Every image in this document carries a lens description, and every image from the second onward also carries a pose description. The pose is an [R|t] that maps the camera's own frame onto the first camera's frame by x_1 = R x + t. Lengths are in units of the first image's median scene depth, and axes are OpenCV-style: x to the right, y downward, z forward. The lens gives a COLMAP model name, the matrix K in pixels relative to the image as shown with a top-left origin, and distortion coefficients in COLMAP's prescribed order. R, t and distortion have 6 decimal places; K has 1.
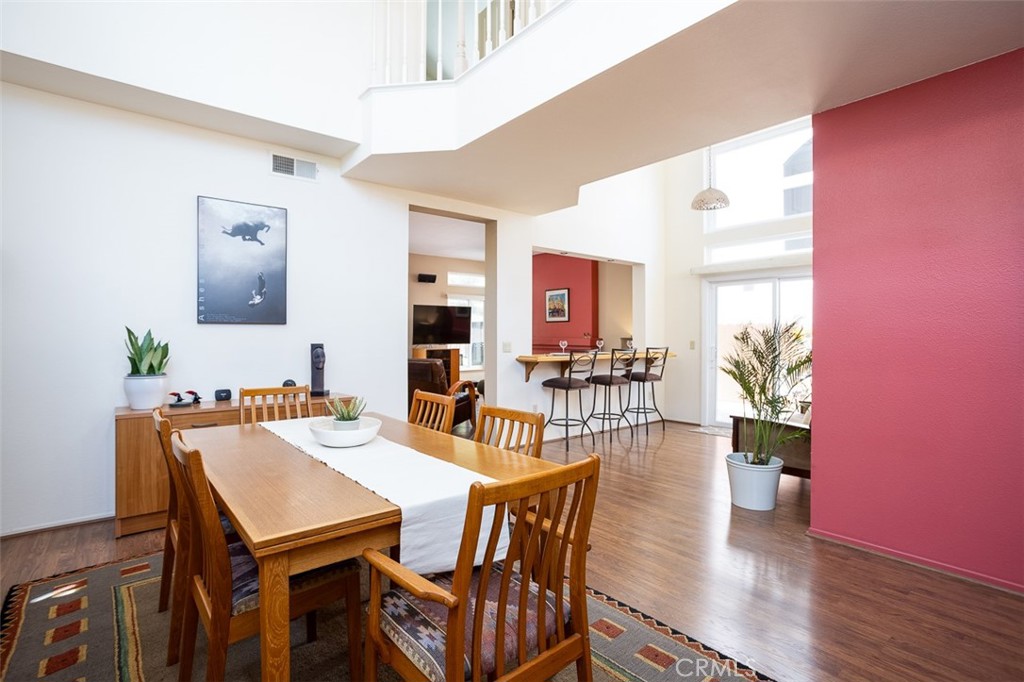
lens RADIAL K [[505.1, 0, 508.0], [0, 505.1, 341.7], [0, 0, 1]] dist [-0.016180, 0.000311]
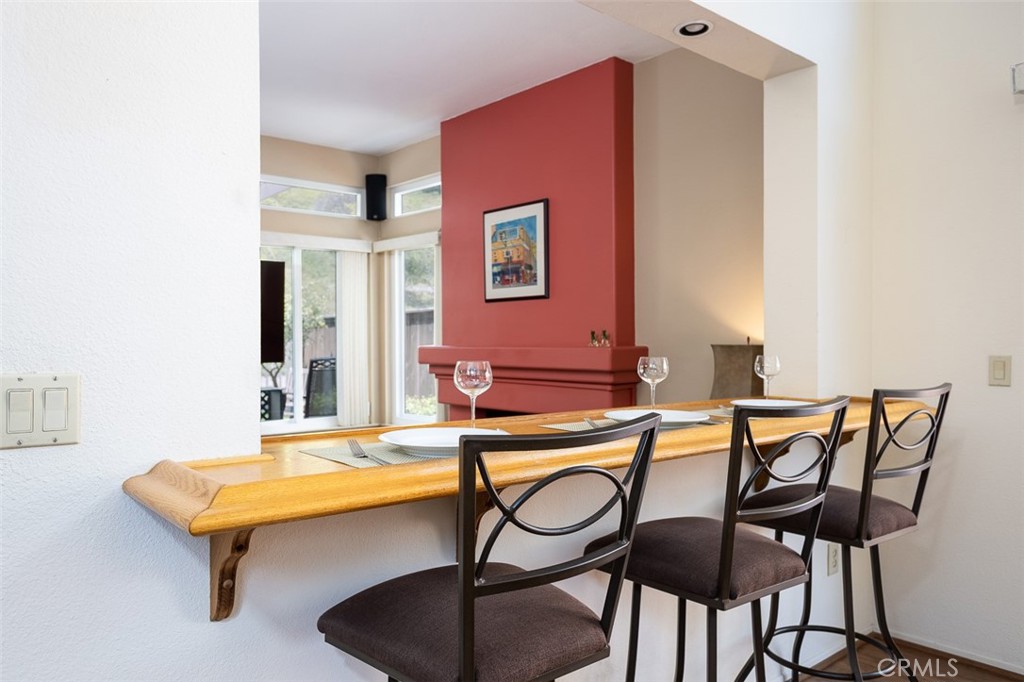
lens RADIAL K [[775.9, 0, 510.9], [0, 775.9, 344.3], [0, 0, 1]] dist [-0.001584, -0.000718]
pose [[0.999405, -0.000562, 0.034484, 0.079048], [0.000998, 0.999920, -0.012636, -0.002925], [-0.034474, 0.012663, 0.999325, 0.489867]]
